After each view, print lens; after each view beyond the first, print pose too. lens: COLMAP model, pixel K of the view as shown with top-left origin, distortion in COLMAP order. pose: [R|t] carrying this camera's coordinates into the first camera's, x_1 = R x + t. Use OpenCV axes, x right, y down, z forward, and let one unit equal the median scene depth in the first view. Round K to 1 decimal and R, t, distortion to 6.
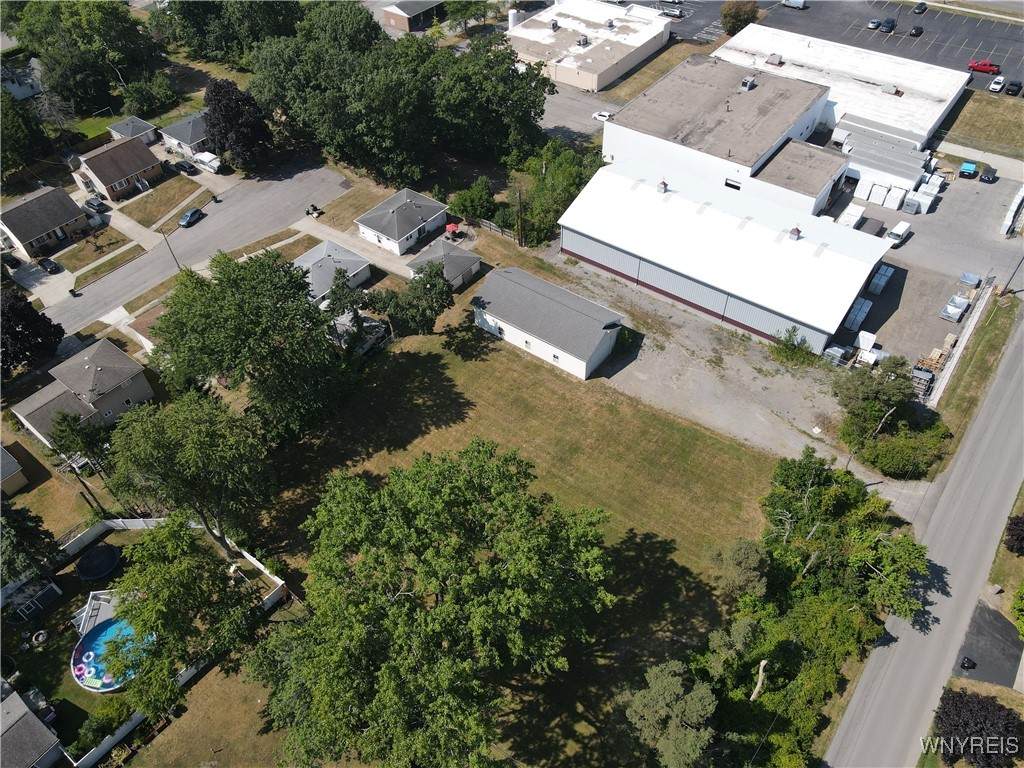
lens RADIAL K [[749.0, 0, 516.8], [0, 749.0, 383.7], [0, 0, 1]] dist [0.015796, -0.000772]
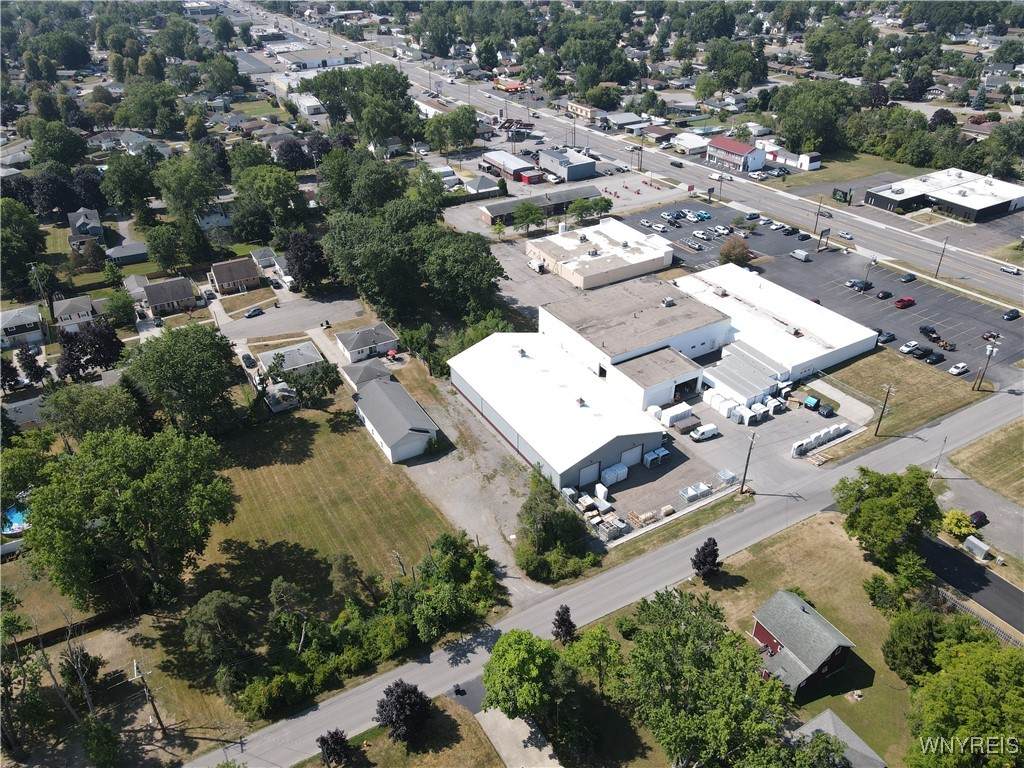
lens RADIAL K [[749.0, 0, 516.8], [0, 749.0, 383.7], [0, 0, 1]] dist [0.015796, -0.000772]
pose [[0.924189, 0.219600, -0.312492, 0.546583], [-0.286092, 0.940078, -0.185483, 0.037014], [0.253035, 0.260823, 0.931636, -0.214890]]
